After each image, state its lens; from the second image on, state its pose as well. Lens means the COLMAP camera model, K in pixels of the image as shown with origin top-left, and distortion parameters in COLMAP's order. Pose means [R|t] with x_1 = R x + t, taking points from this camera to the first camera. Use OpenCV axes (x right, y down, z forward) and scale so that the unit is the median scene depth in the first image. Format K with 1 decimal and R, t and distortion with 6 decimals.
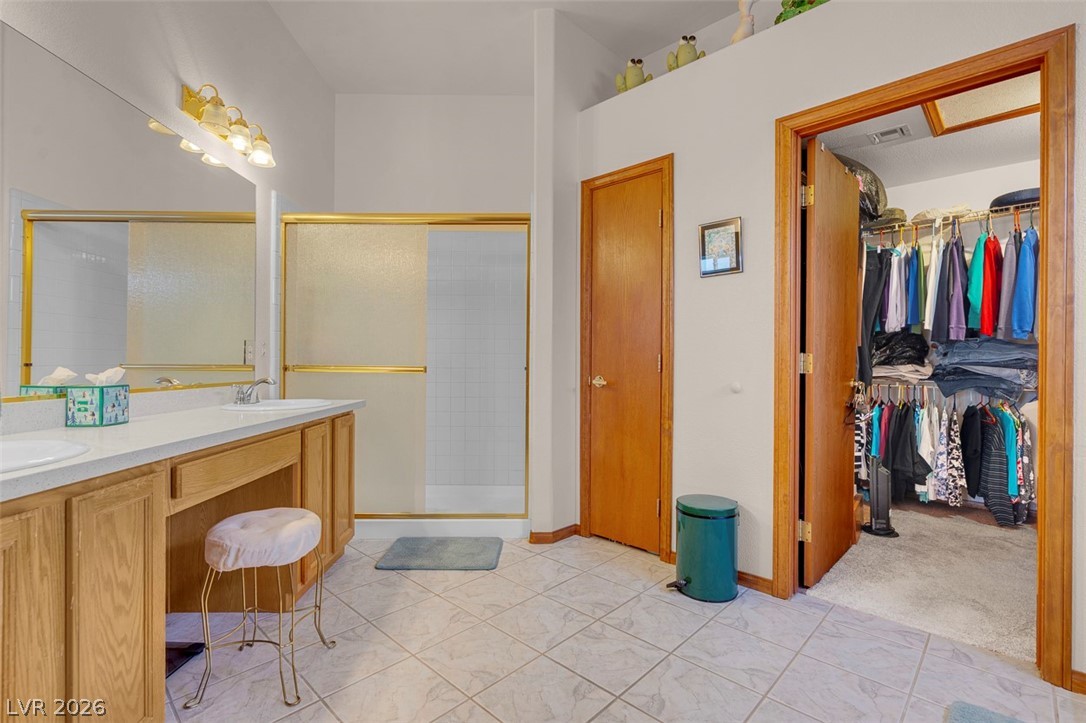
lens RADIAL K [[494.8, 0, 539.3], [0, 494.8, 352.8], [0, 0, 1]] dist [-0.002490, 0.001874]
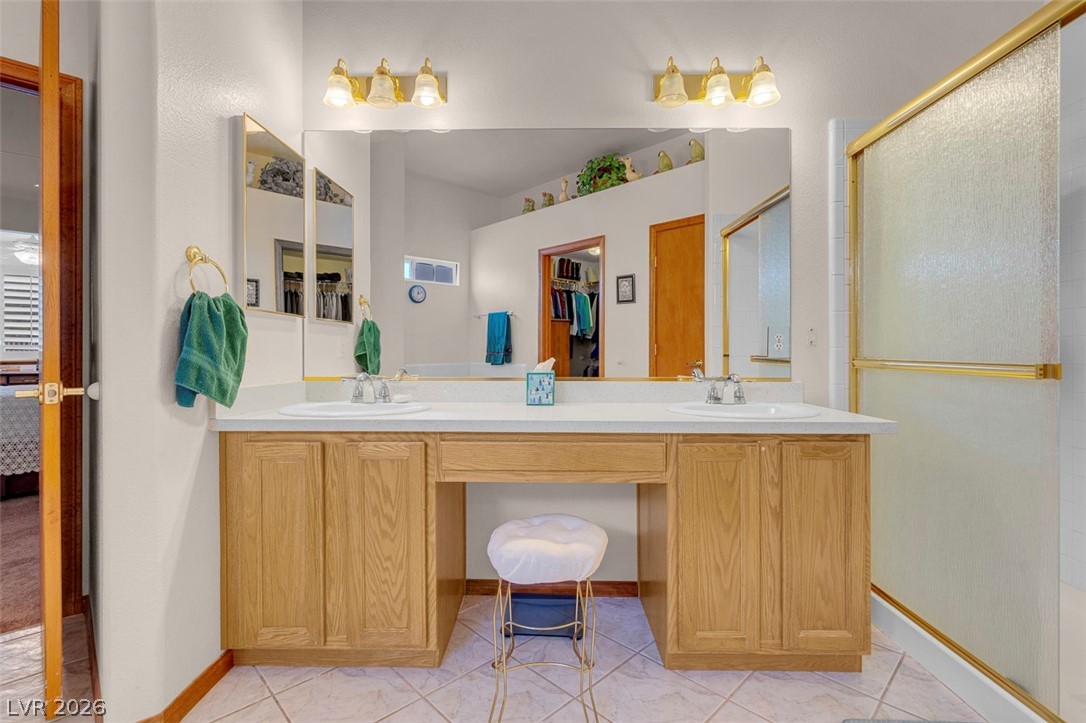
lens RADIAL K [[494.8, 0, 539.3], [0, 494.8, 352.8], [0, 0, 1]] dist [-0.002490, 0.001874]
pose [[-0.023570, 0.005295, -0.999708, 0.366196], [0.011981, 0.999916, 0.005013, 0.010465], [0.999650, -0.011859, -0.023632, 1.049455]]
